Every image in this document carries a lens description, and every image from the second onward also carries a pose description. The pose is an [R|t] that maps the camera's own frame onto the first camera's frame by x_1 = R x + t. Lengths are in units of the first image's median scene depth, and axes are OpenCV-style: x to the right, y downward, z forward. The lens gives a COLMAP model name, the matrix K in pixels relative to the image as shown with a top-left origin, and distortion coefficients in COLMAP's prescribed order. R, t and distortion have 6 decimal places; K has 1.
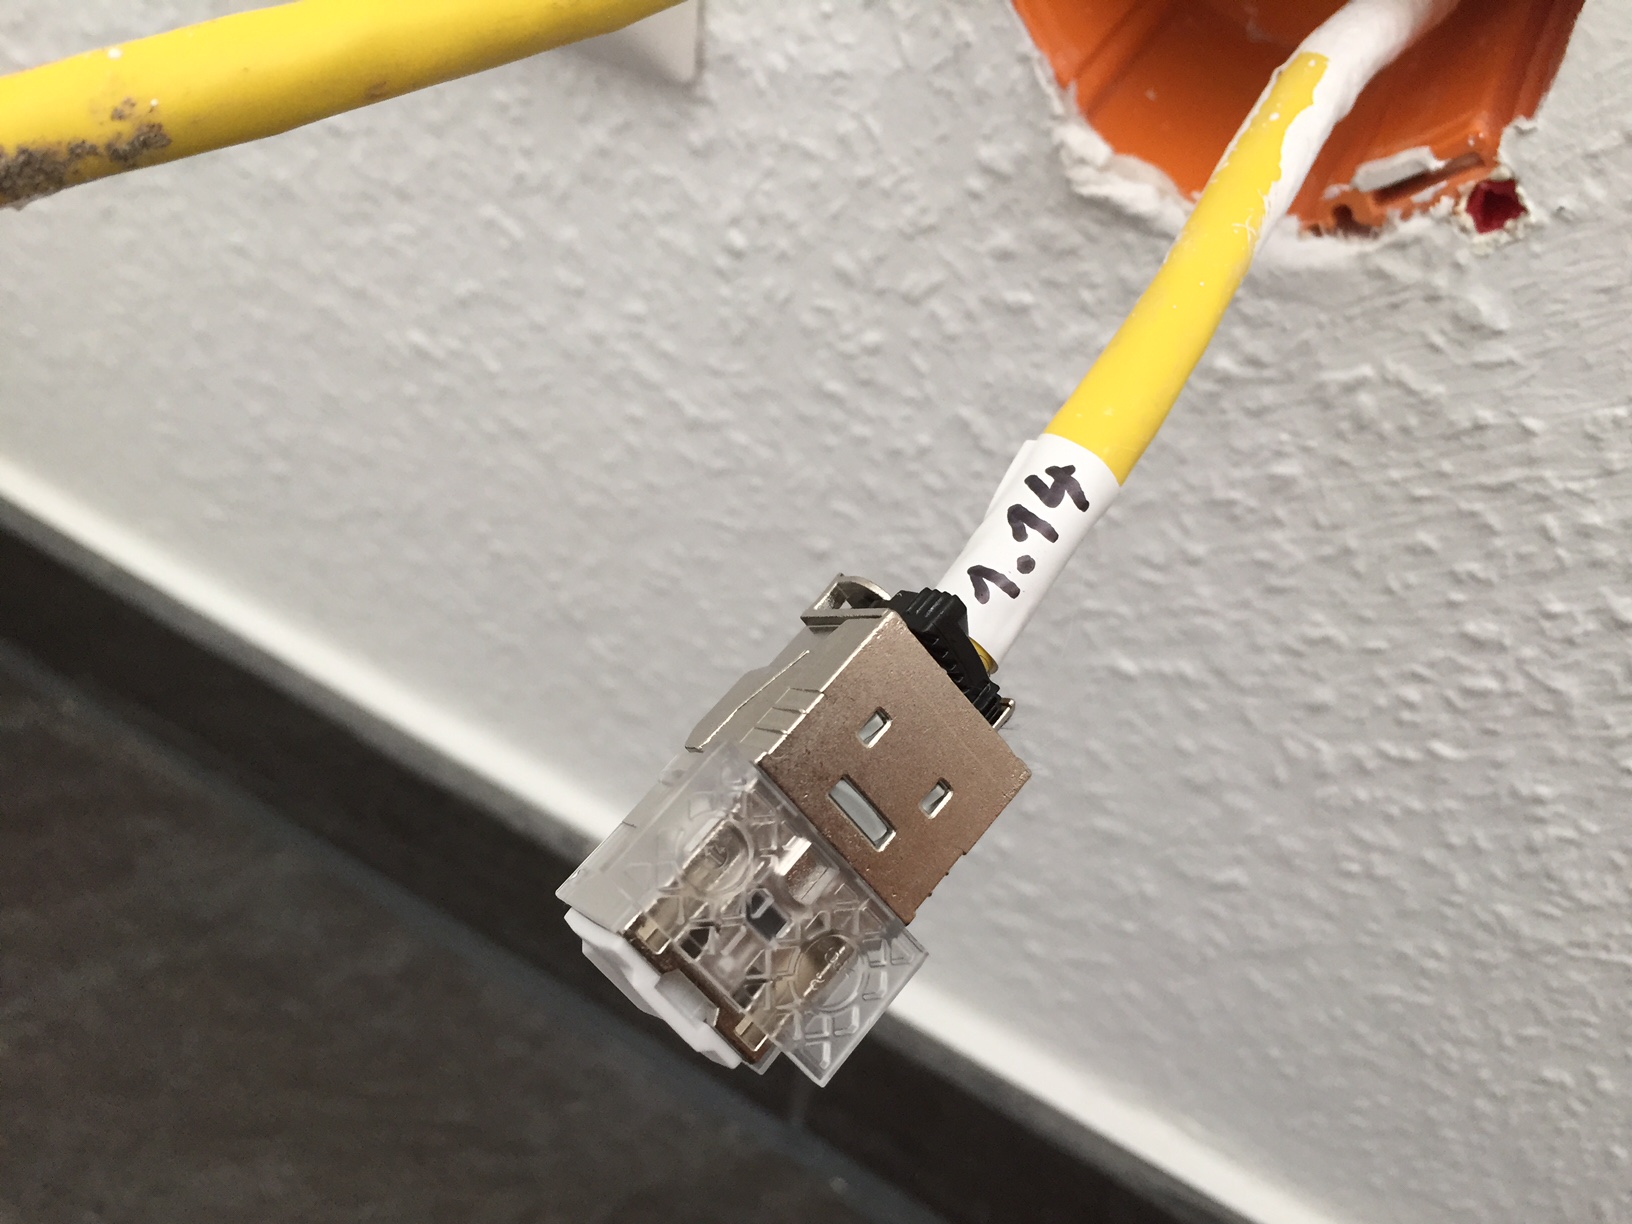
lens RADIAL K [[1452.4, 0, 815.3], [0, 1452.4, 616.2], [0, 0, 1]] dist [0.085766, -0.175480]
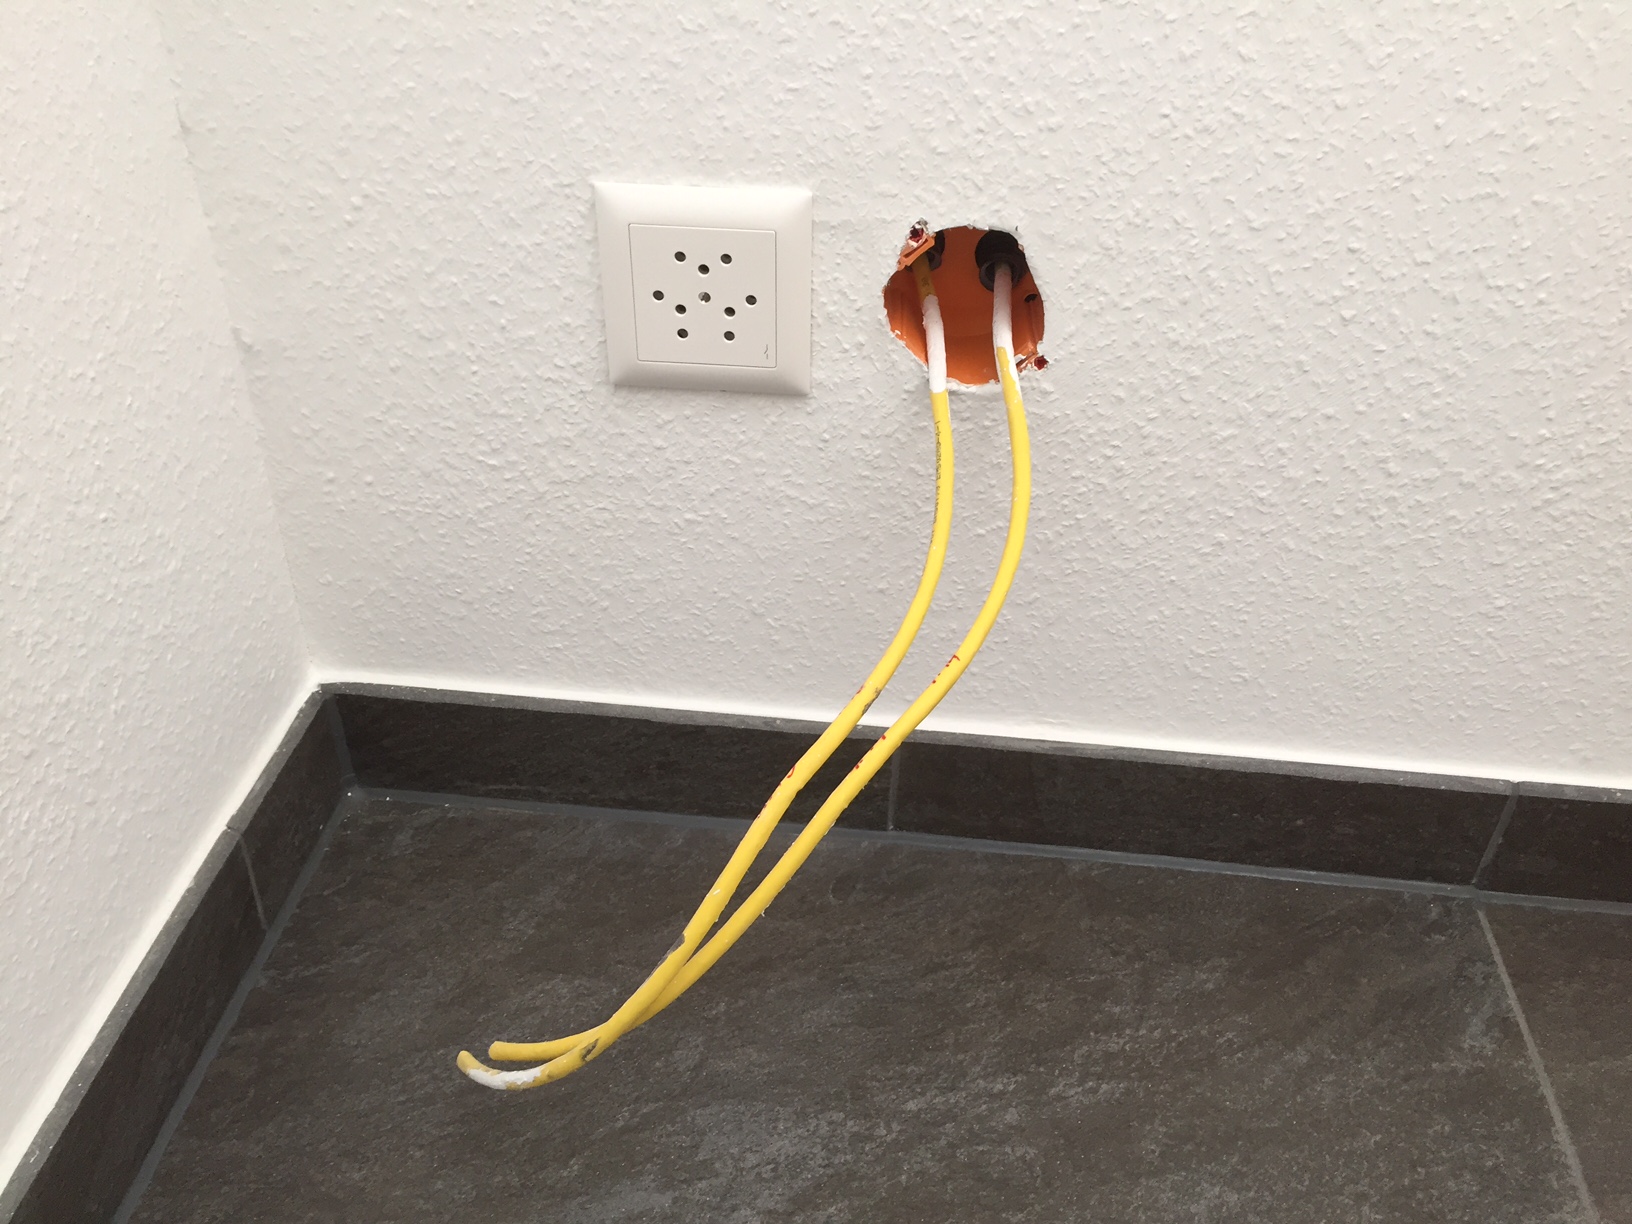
lens RADIAL K [[1388.2, 0, 816.3], [0, 1388.2, 626.8], [0, 0, 1]] dist [0.069918, -0.058731]
pose [[0.907685, -0.313412, 0.279071, -1.055224], [0.355254, 0.927862, -0.113430, 0.461664], [-0.223389, 0.202100, 0.953548, -1.794626]]
